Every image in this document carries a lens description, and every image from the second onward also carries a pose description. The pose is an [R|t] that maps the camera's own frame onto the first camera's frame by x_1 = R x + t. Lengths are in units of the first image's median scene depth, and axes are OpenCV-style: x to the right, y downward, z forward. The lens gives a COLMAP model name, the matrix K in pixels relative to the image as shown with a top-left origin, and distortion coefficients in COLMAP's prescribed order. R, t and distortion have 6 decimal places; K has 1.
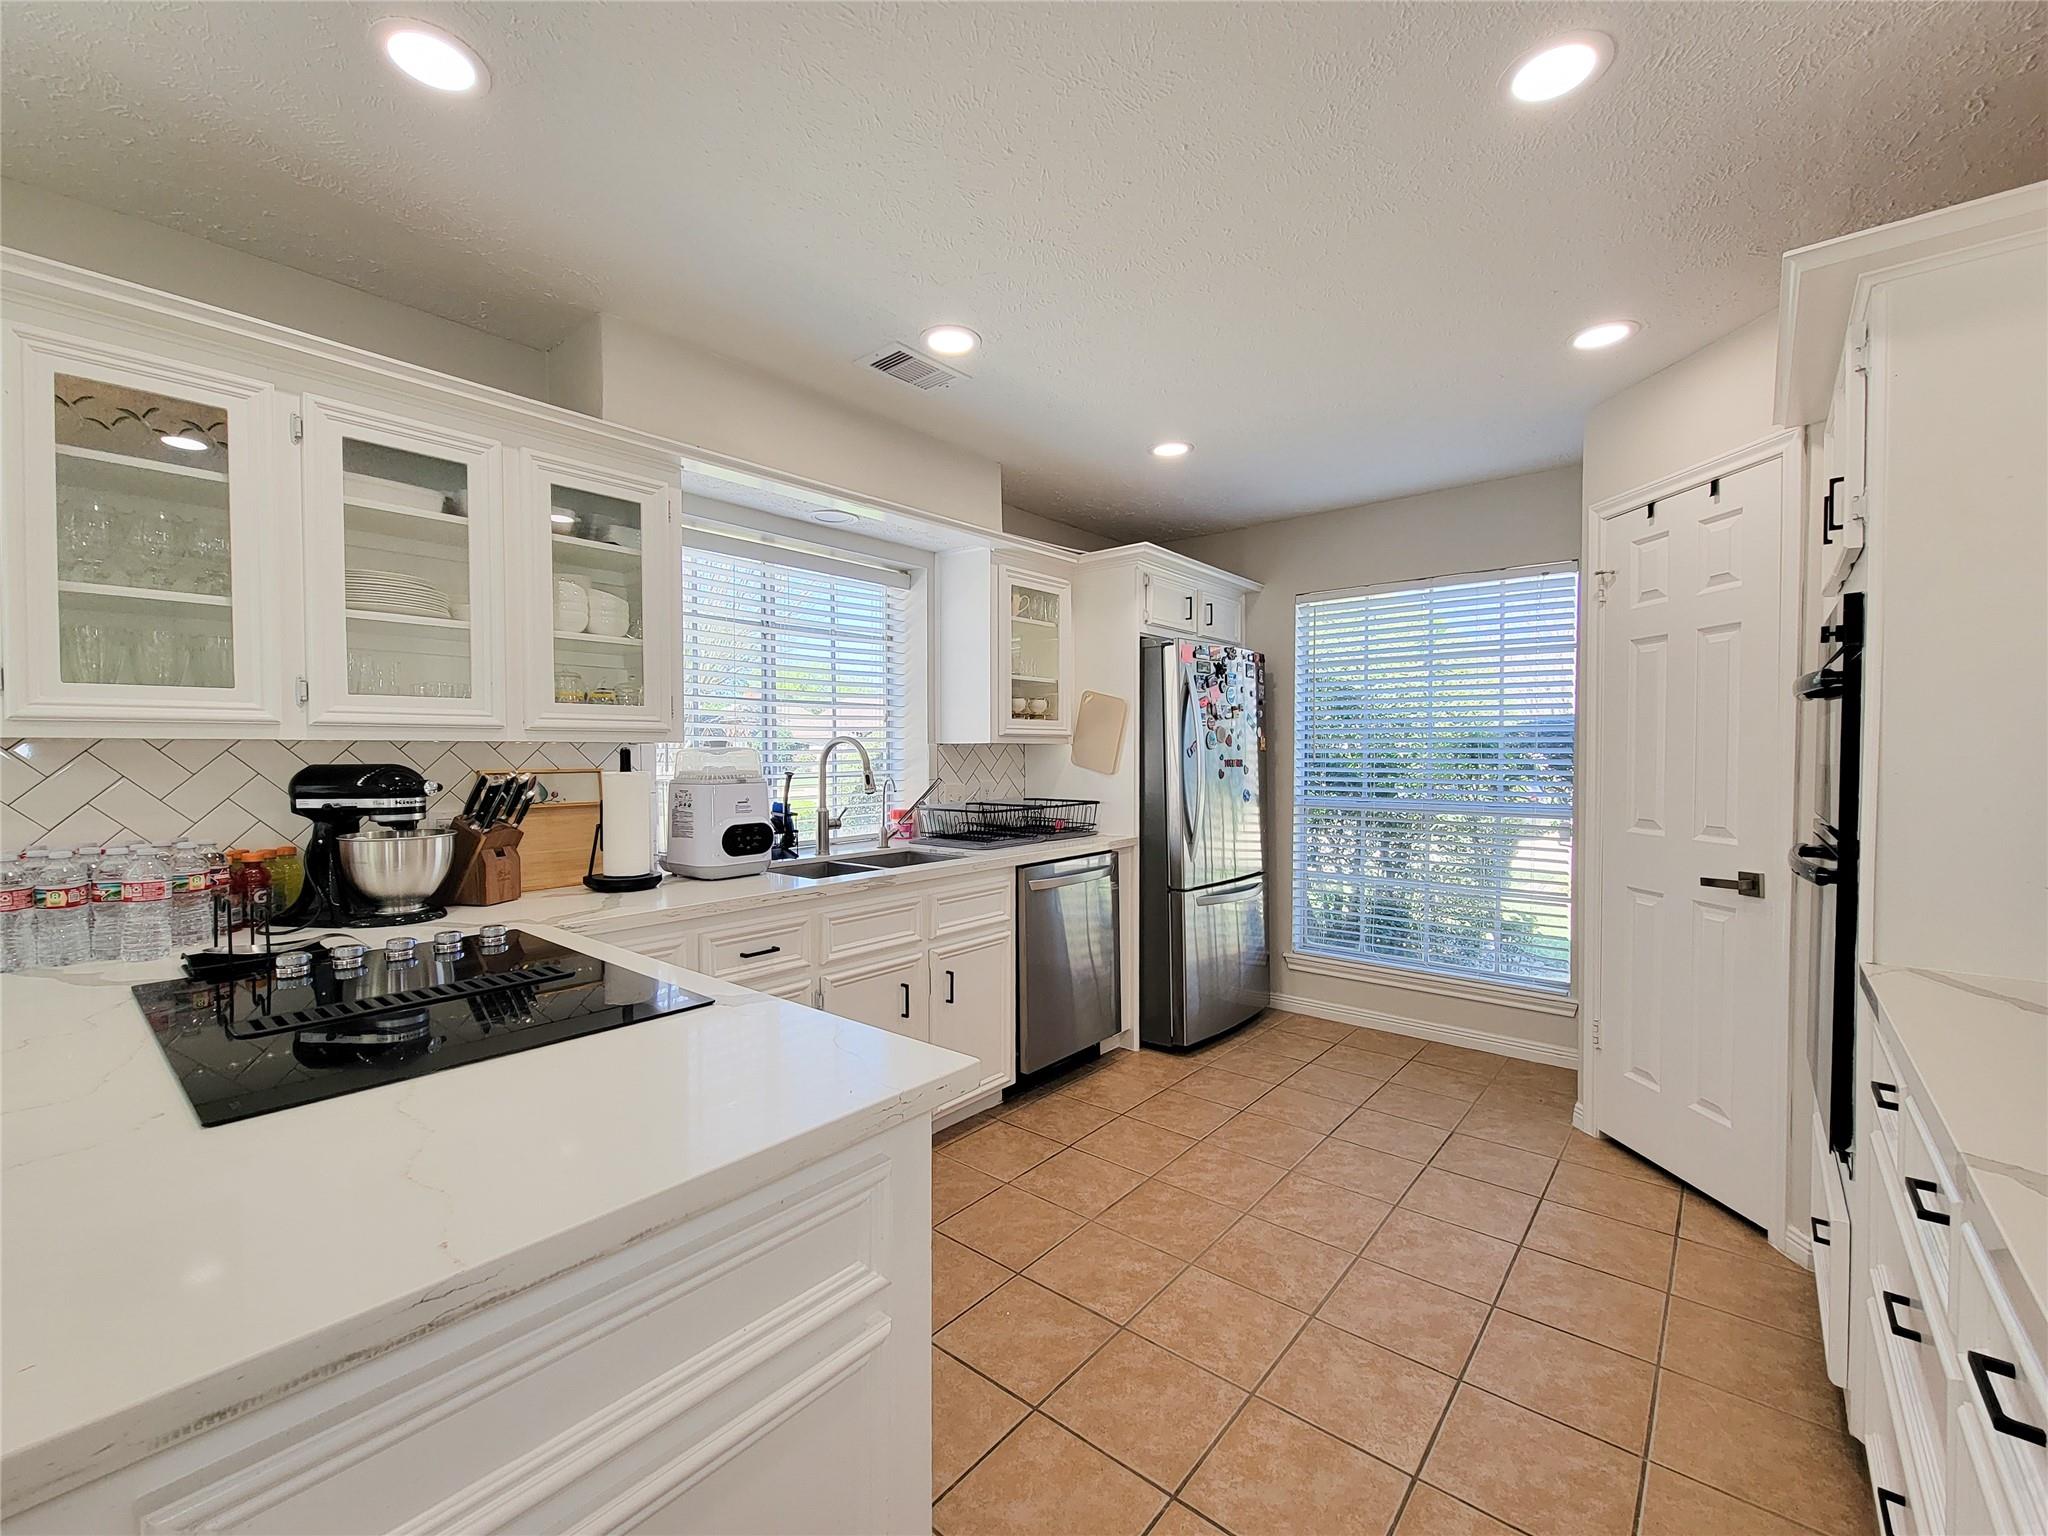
lens RADIAL K [[842.2, 0, 1014.2], [0, 842.2, 764.1], [0, 0, 1]] dist [0.003916, -0.002507]
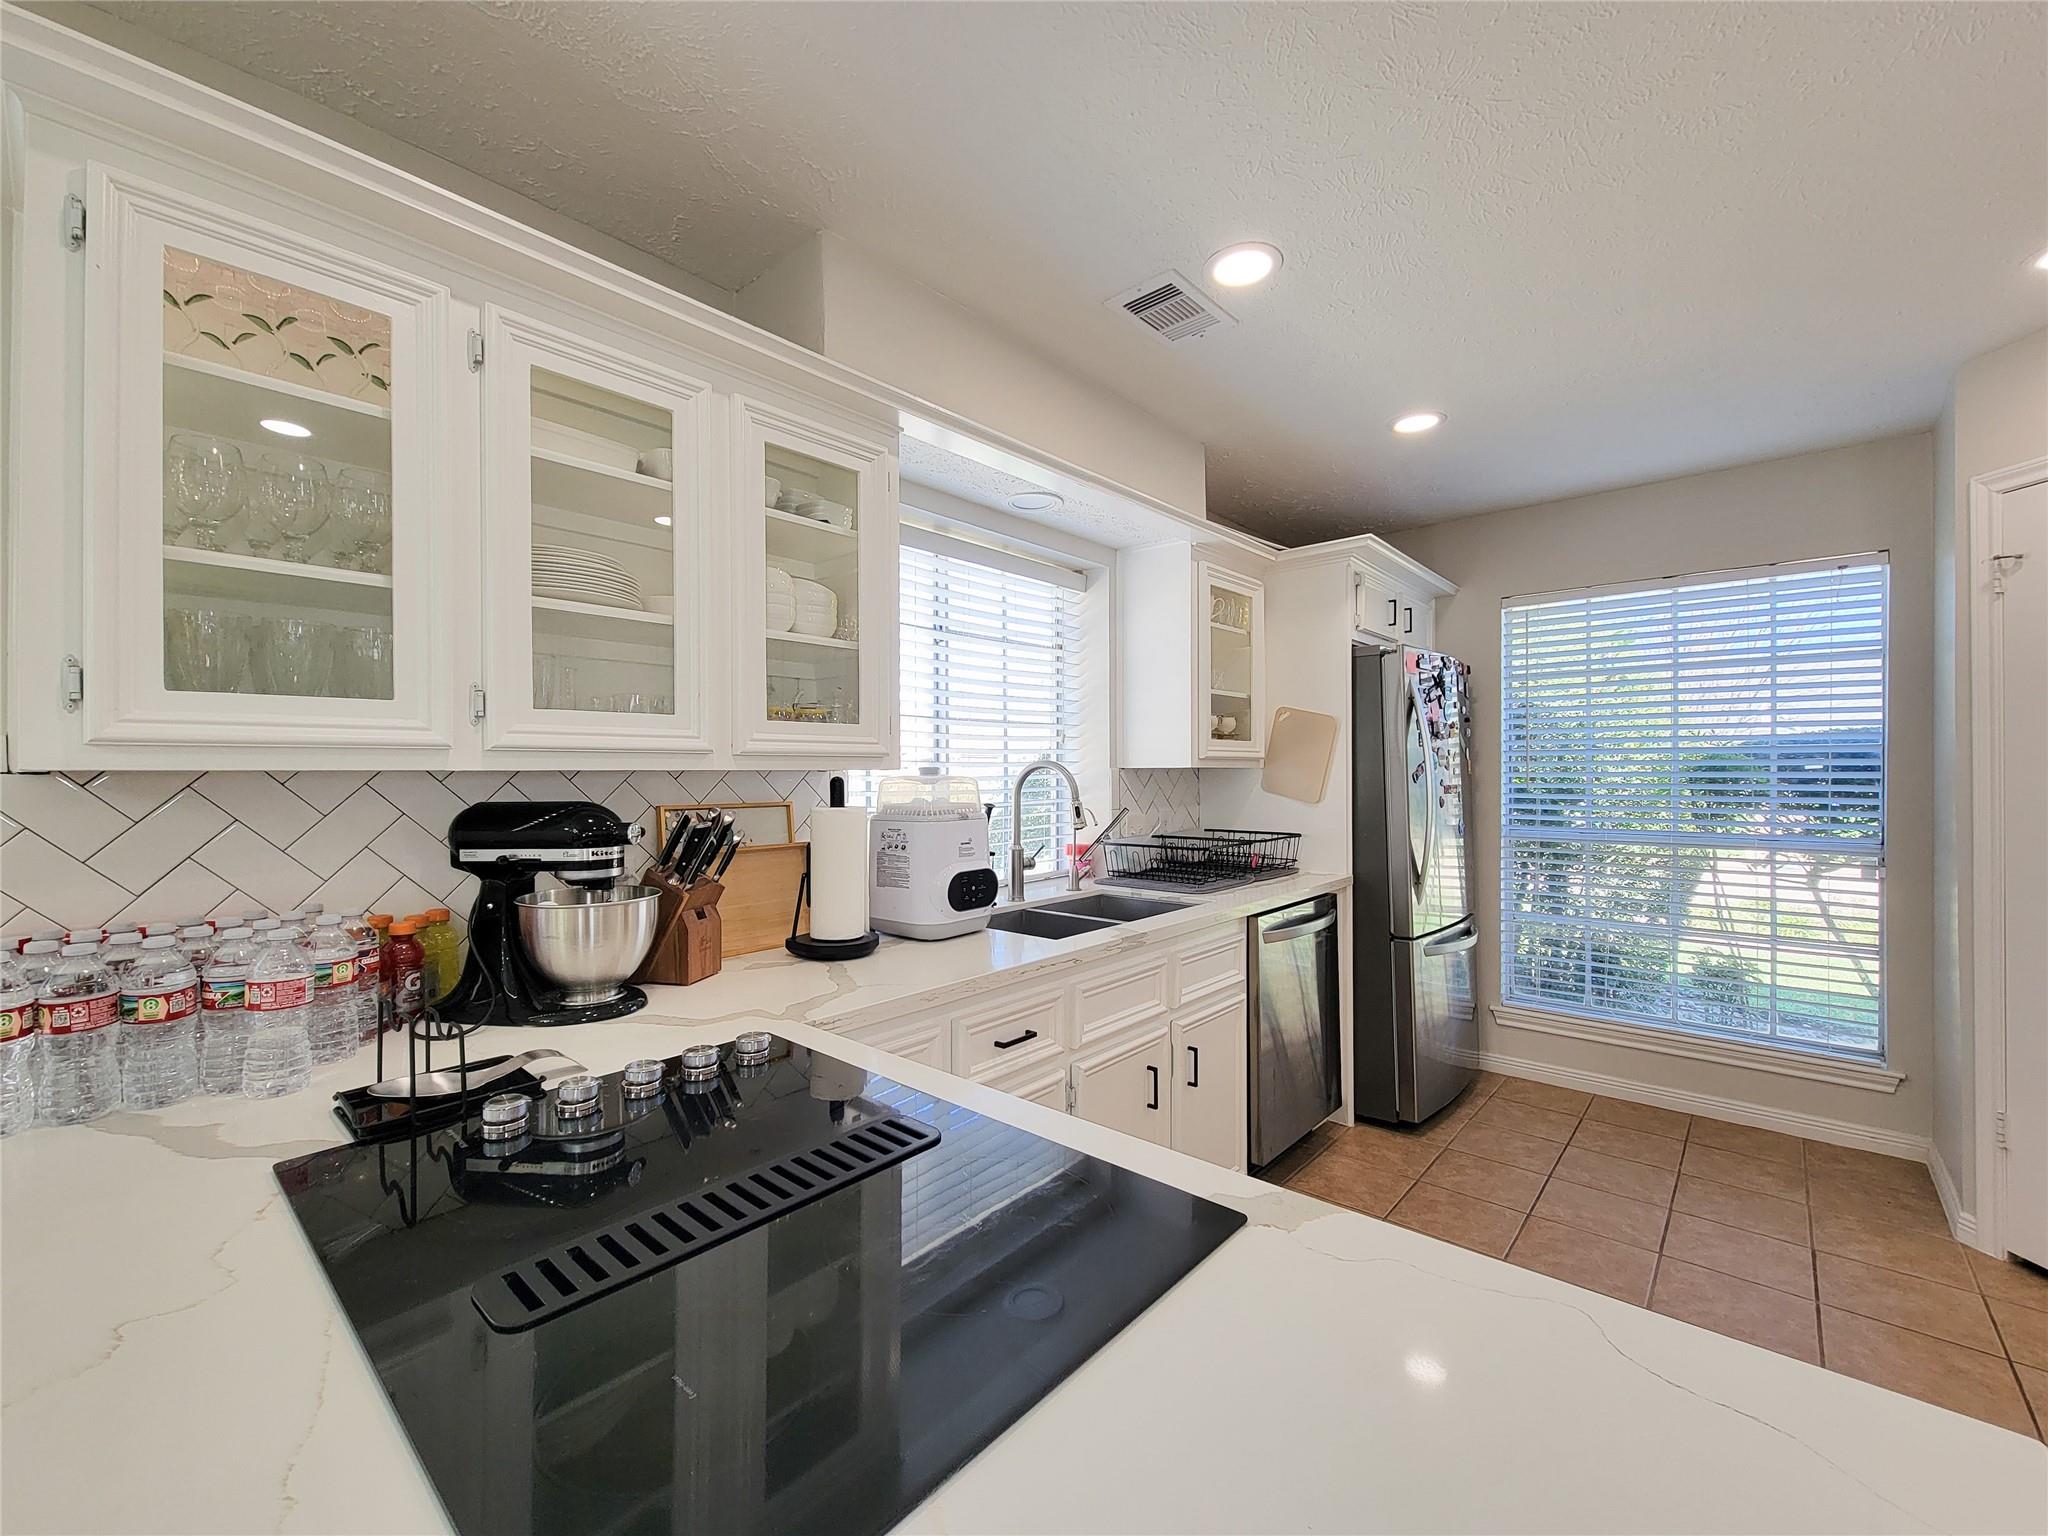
lens RADIAL K [[842.2, 0, 1033.1], [0, 842.2, 765.0], [0, 0, 1]] dist [0.003916, -0.002507]
pose [[0.999809, -0.001228, -0.019528, -0.235556], [0.000784, 0.999741, -0.022753, -0.010946], [0.019551, 0.022733, 0.999550, 0.188326]]
